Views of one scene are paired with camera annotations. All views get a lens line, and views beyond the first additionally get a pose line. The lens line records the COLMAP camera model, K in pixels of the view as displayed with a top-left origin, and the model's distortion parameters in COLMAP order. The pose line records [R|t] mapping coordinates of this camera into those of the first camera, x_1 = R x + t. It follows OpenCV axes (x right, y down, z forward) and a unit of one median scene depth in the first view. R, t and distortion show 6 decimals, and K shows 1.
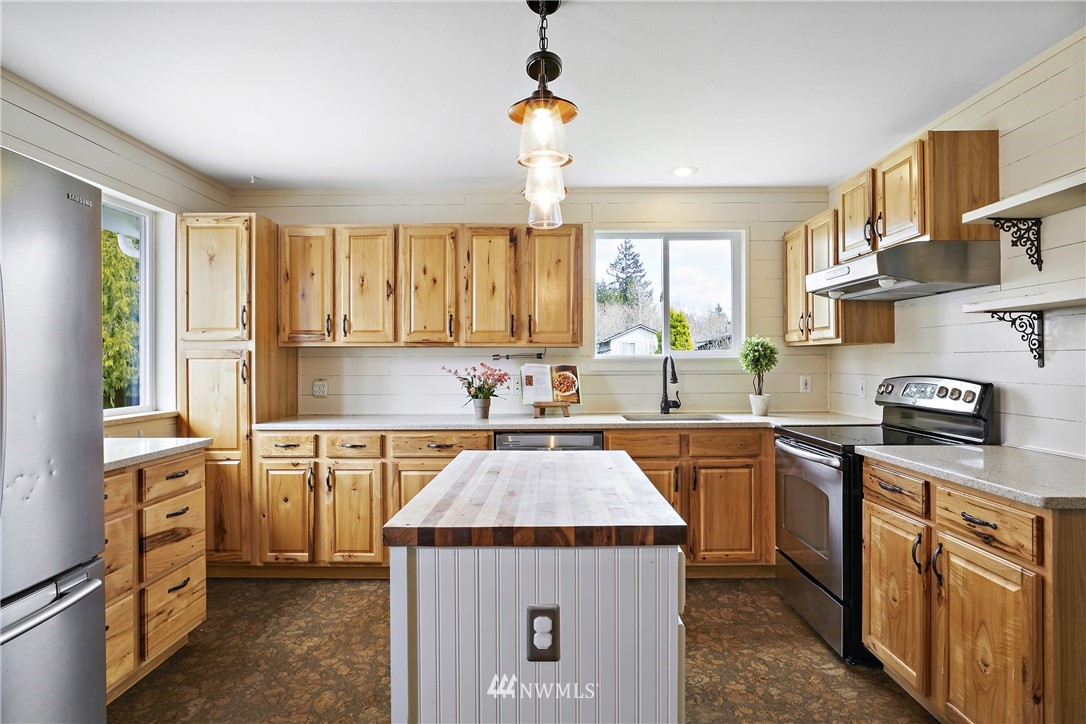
lens RADIAL K [[591.7, 0, 543.0], [0, 591.7, 362.0], [0, 0, 1]] dist [-0.027732, -0.000095]
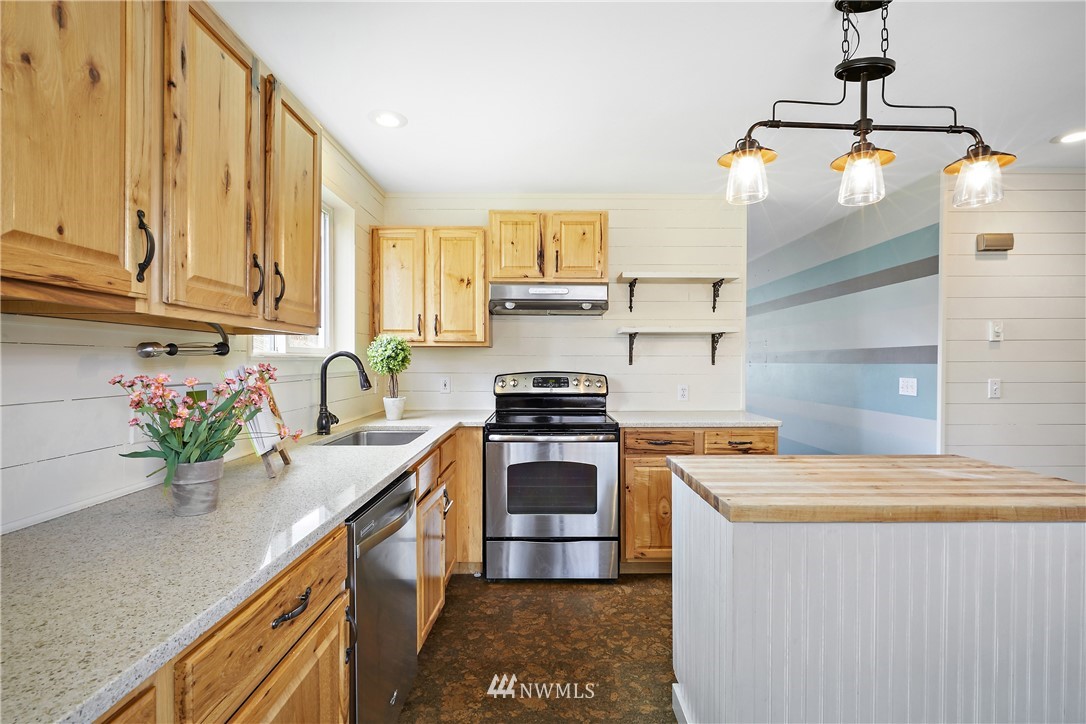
lens RADIAL K [[493.4, 0, 543.0], [0, 493.4, 362.0], [0, 0, 1]] dist [-0.000753, -0.000294]
pose [[-0.016961, 0.002239, 0.999854, -0.423940], [0.000916, 0.999997, -0.002224, 0.001276], [-0.999856, 0.000878, -0.016963, 0.791616]]
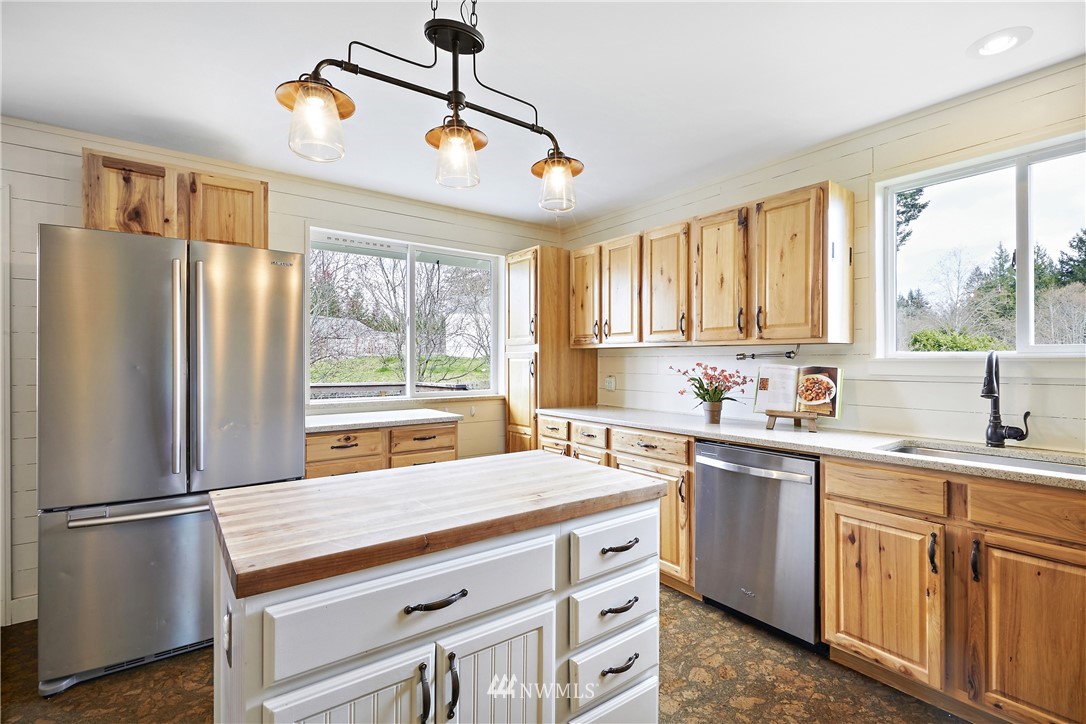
lens RADIAL K [[493.4, 0, 543.0], [0, 493.4, 362.0], [0, 0, 1]] dist [-0.000753, -0.000294]
pose [[0.607778, 0.005656, -0.794087, 0.350126], [-0.005106, 0.999982, 0.003214, -0.000811], [0.794091, 0.002101, 0.607795, 0.325231]]
